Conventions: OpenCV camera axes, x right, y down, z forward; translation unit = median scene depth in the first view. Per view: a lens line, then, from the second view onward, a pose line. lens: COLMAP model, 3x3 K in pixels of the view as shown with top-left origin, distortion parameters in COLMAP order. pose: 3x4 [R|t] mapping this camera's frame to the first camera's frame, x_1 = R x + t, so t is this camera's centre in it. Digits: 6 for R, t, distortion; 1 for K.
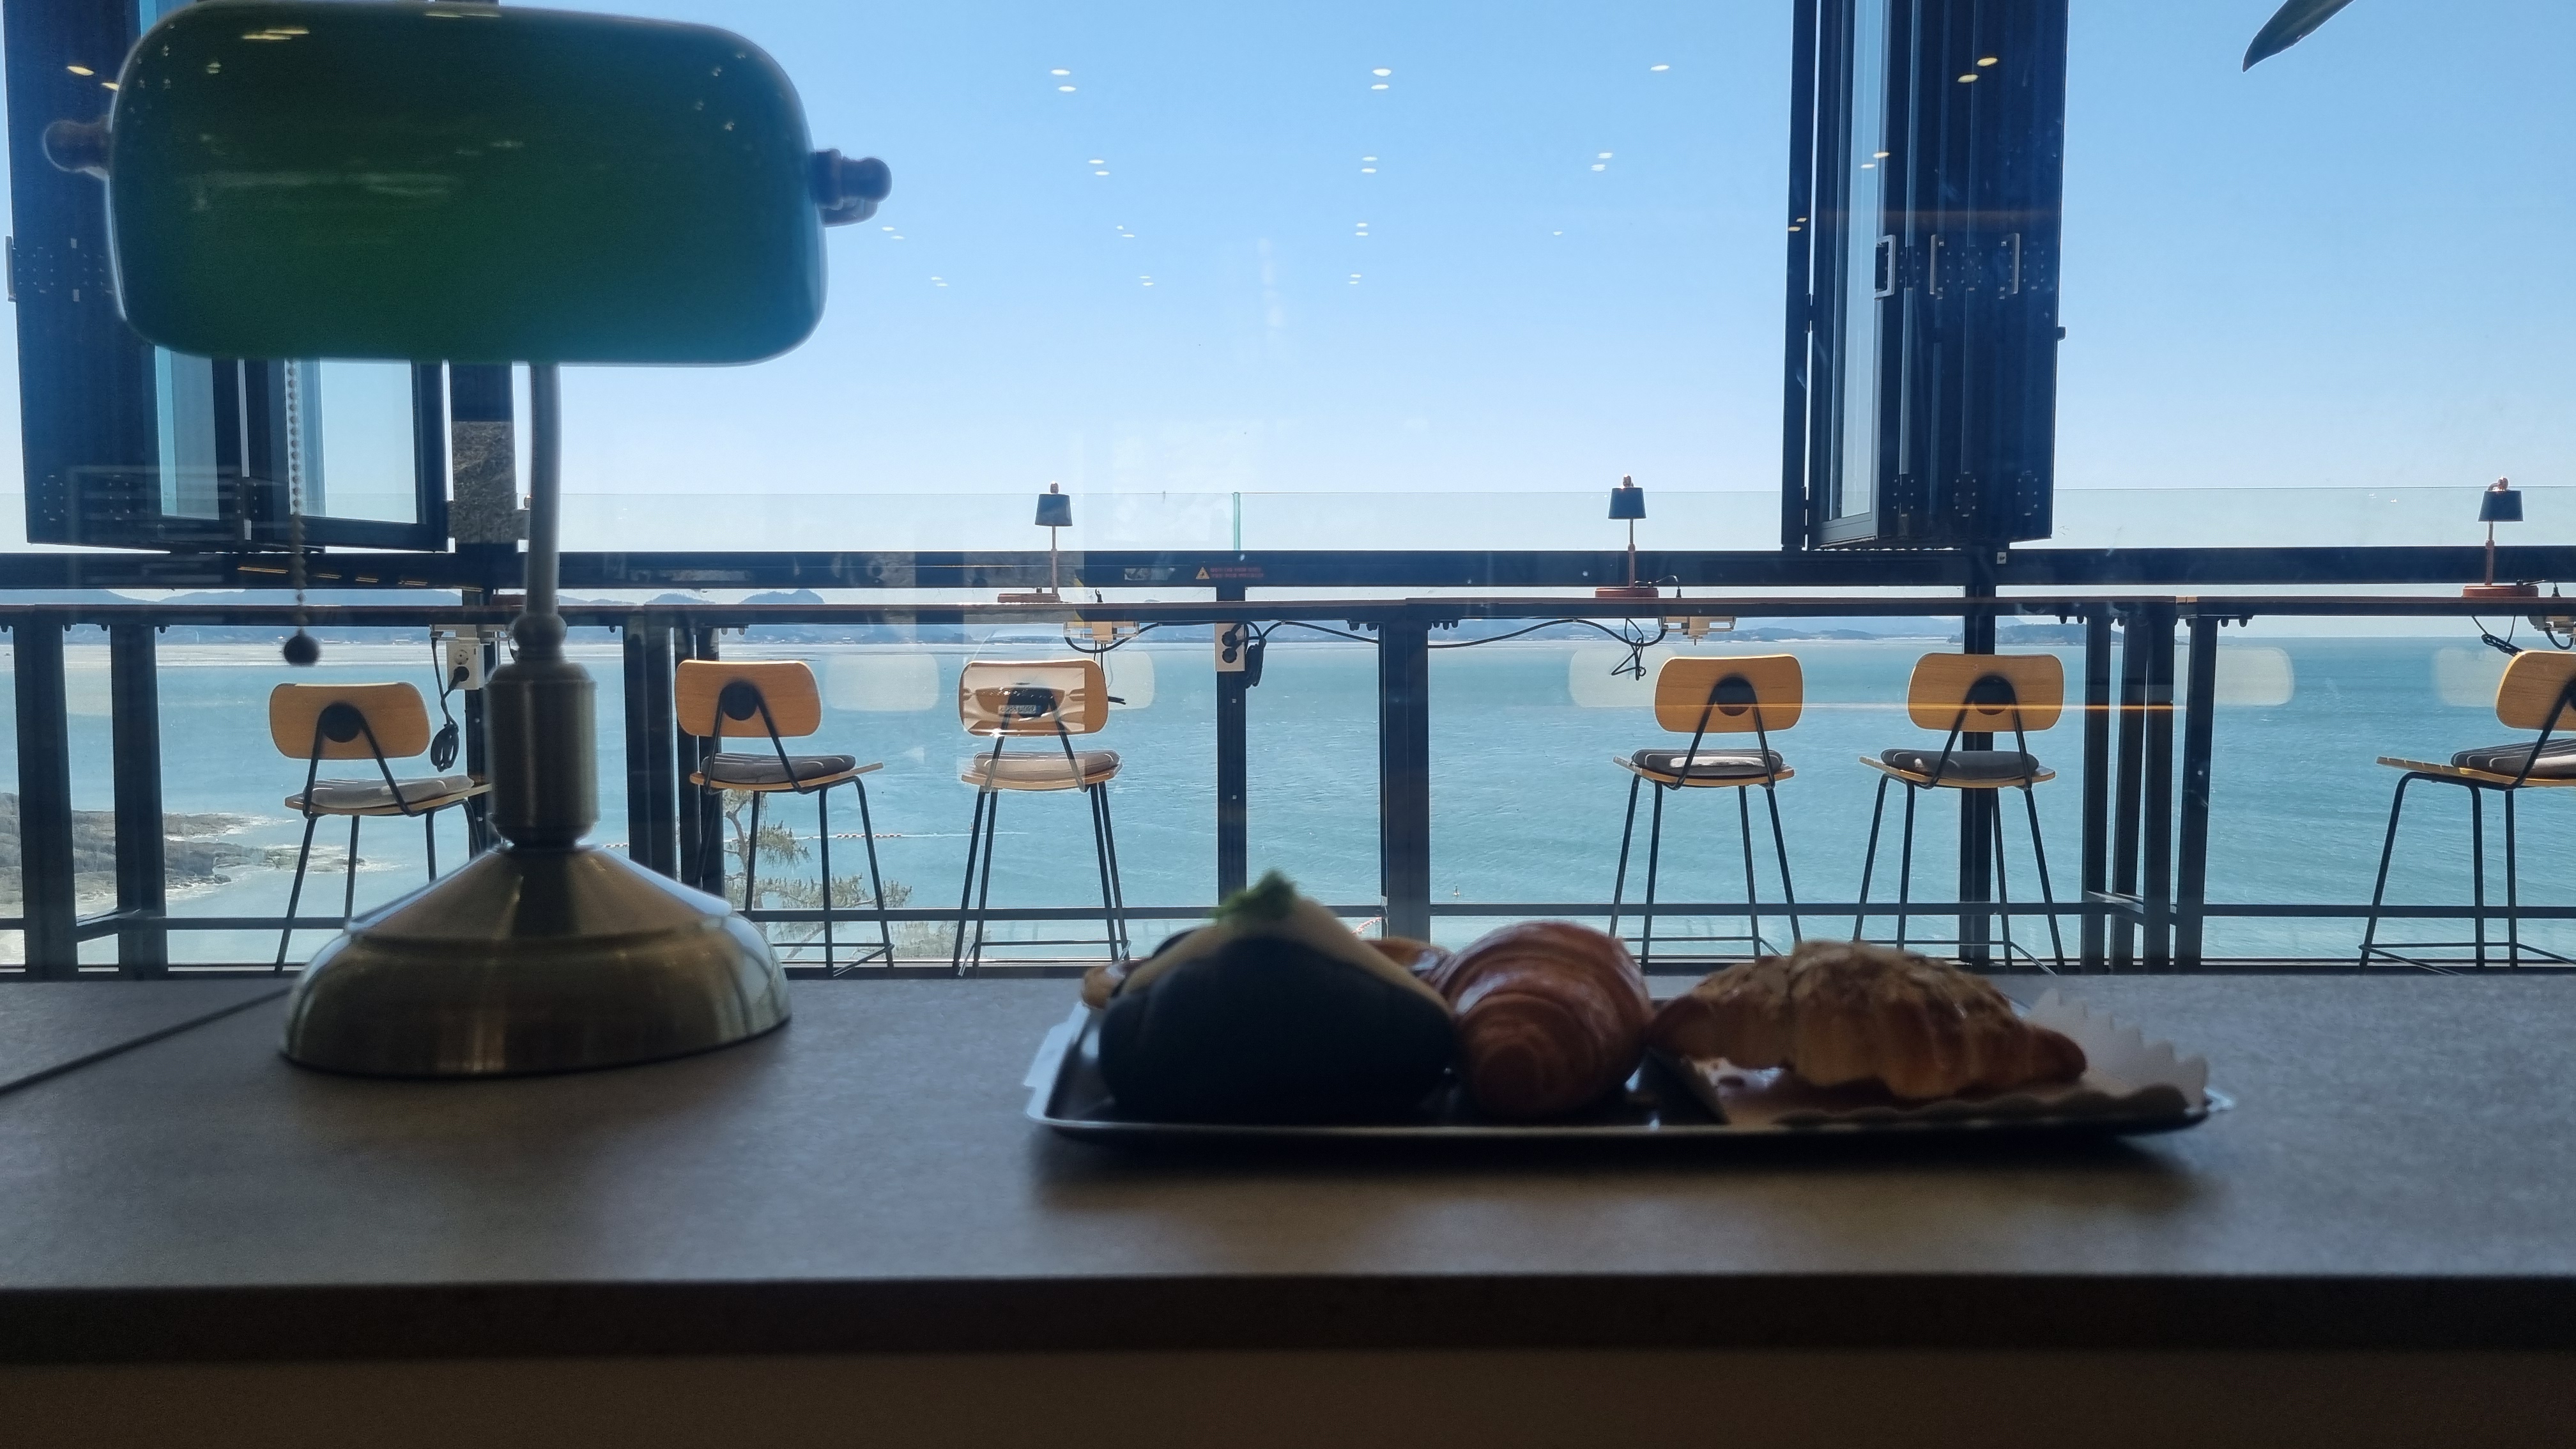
lens RADIAL K [[1923.8, 0, 1287.1], [0, 1923.8, 729.4], [0, 0, 1]] dist [0.037152, -0.006159]
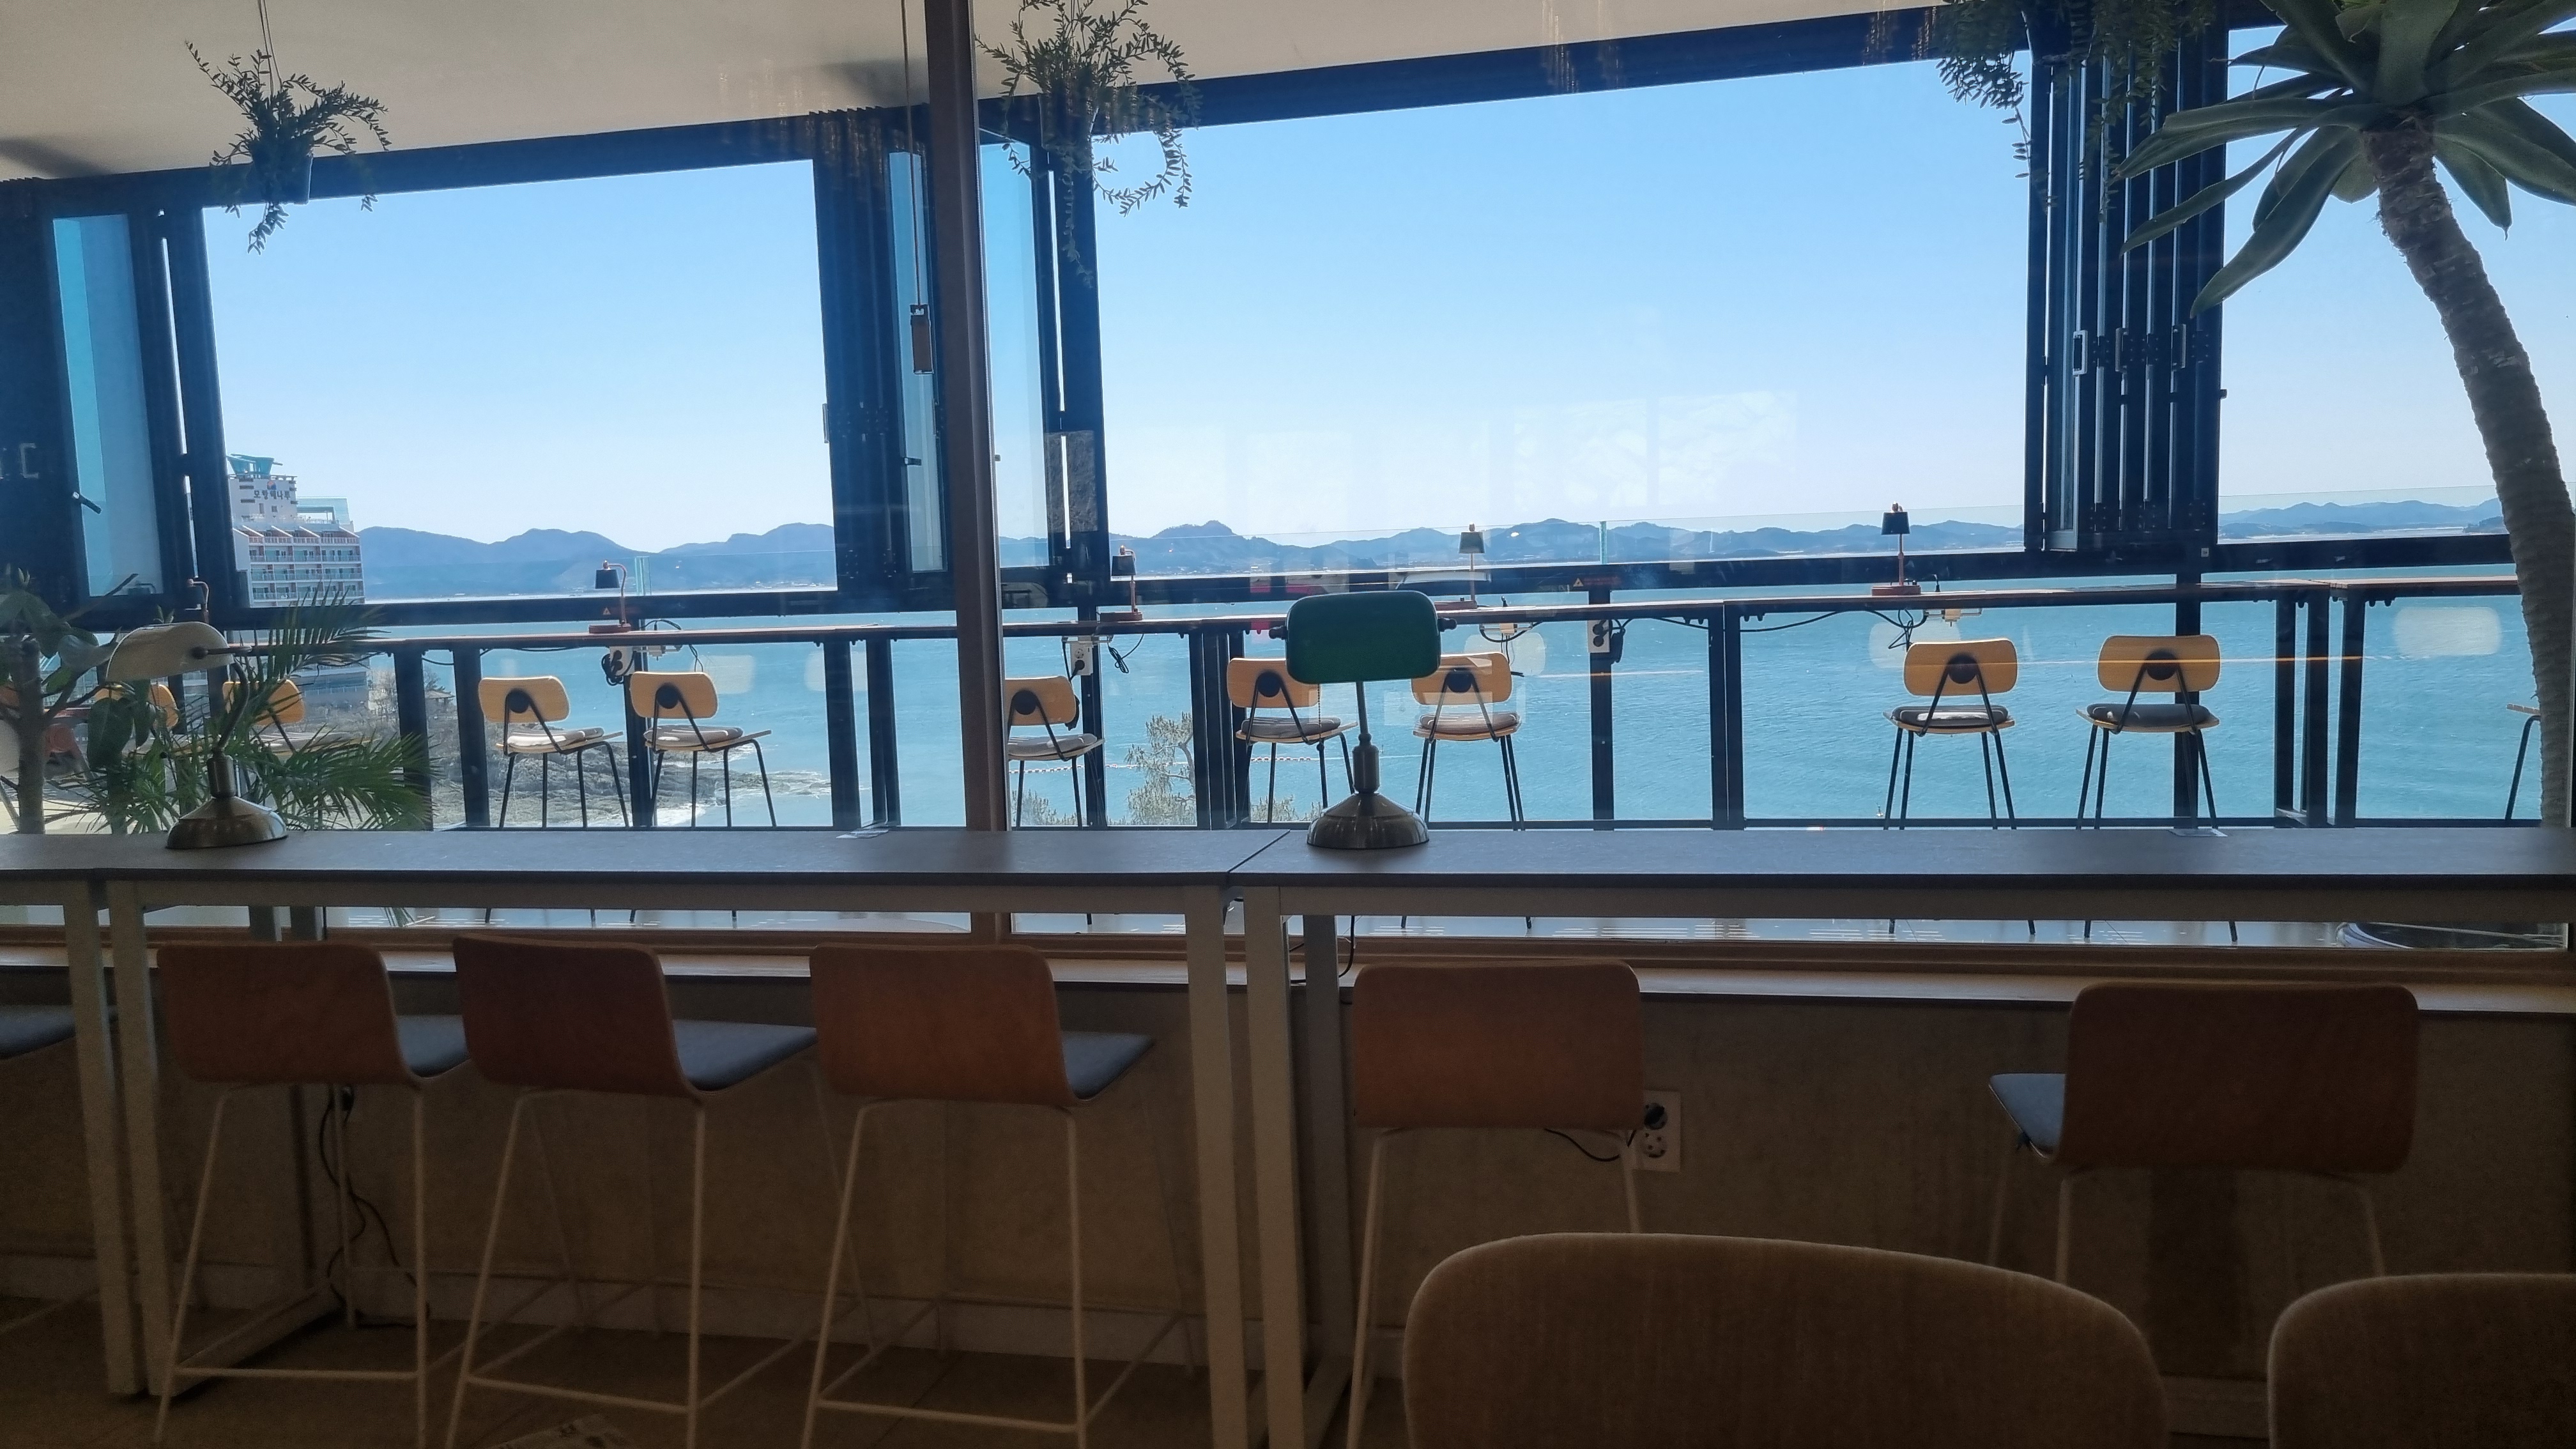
lens RADIAL K [[1923.8, 0, 1299.8], [0, 1923.8, 794.1], [0, 0, 1]] dist [0.037152, -0.006159]
pose [[0.981551, -0.003469, -0.191168, 0.025489], [0.015463, 0.998000, 0.061288, -0.018375], [0.190573, -0.063113, 0.979642, -0.432608]]
